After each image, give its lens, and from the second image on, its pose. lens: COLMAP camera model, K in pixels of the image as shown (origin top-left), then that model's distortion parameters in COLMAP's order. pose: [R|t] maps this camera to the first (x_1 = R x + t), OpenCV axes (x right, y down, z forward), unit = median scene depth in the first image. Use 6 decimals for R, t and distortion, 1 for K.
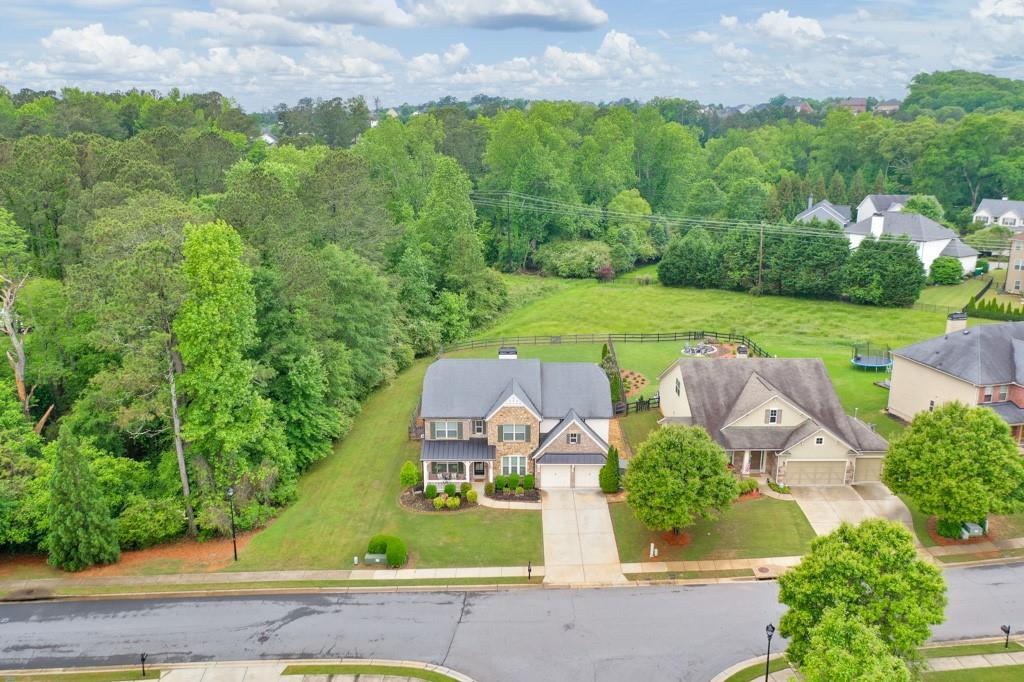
lens RADIAL K [[810.0, 0, 512.0], [0, 810.0, 341.0], [0, 0, 1]] dist [-0.016432, -0.005017]
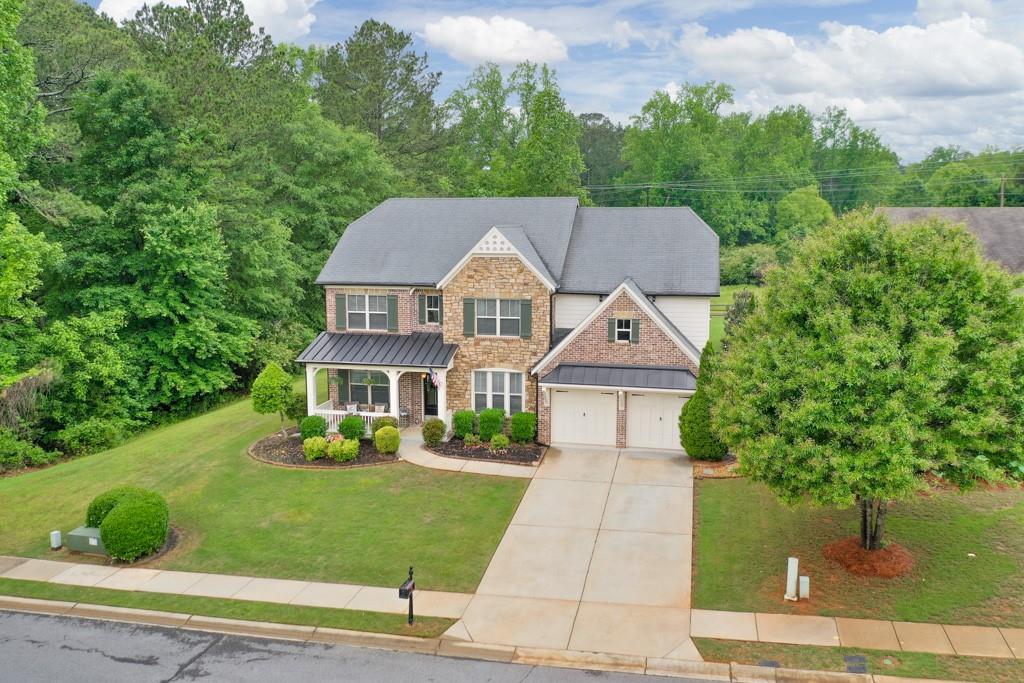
lens RADIAL K [[796.8, 0, 512.0], [0, 796.8, 341.5], [0, 0, 1]] dist [-0.010924, -0.009601]
pose [[0.975187, 0.031908, -0.219071, 0.111939], [-0.056461, 0.992682, -0.106750, 0.175827], [0.214062, 0.116470, 0.969852, 0.560588]]
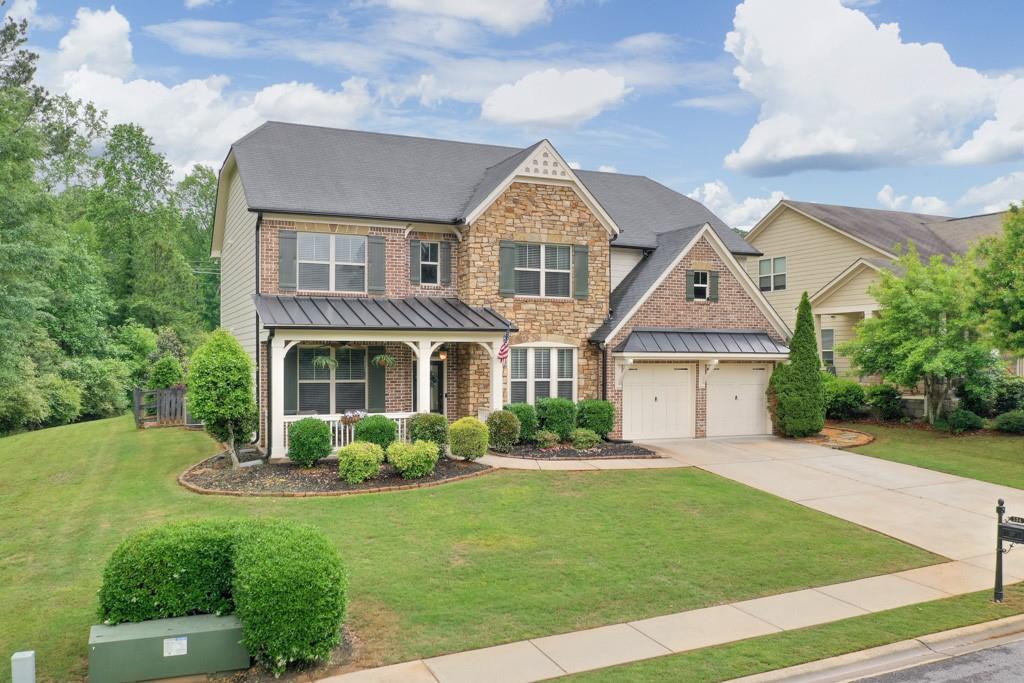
lens RADIAL K [[863.1, 0, 508.3], [0, 863.1, 370.4], [0, 0, 1]] dist [-0.014623, -0.005787]
pose [[0.915555, -0.005649, 0.402152, -0.152388], [0.101869, 0.970554, -0.218285, 0.228901], [-0.389077, 0.240819, 0.889171, 0.704435]]
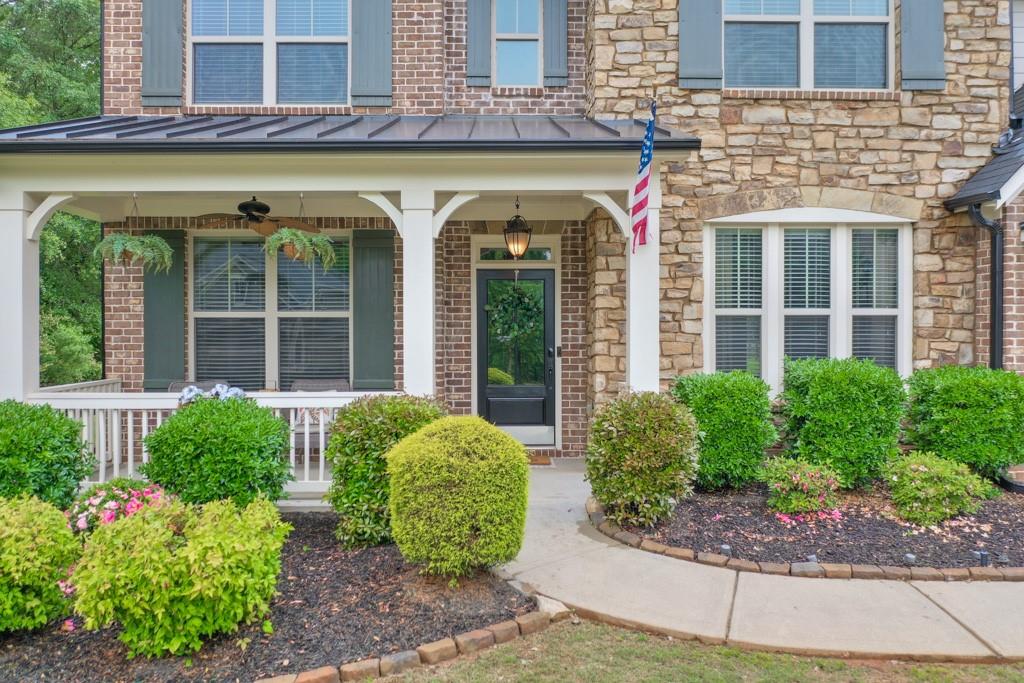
lens RADIAL K [[796.8, 0, 512.0], [0, 796.8, 341.5], [0, 0, 1]] dist [-0.010924, -0.009601]
pose [[0.999976, -0.003208, 0.006179, -0.043180], [0.004633, 0.969077, -0.246713, 0.191059], [-0.005196, 0.246736, 0.969069, 0.897994]]
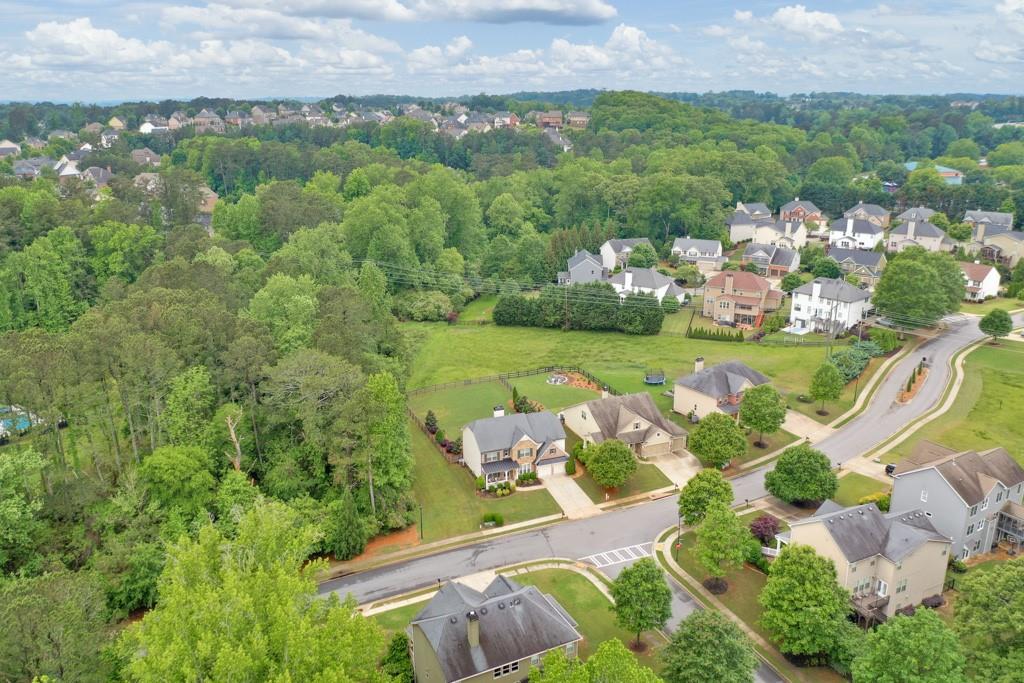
lens RADIAL K [[810.0, 0, 512.0], [0, 810.0, 341.5], [0, 0, 1]] dist [-0.016432, -0.005017]
pose [[0.929447, -0.113086, 0.351198, -0.708152], [0.097611, 0.993321, 0.061521, -0.291607], [-0.355810, -0.022899, 0.934278, -0.873810]]
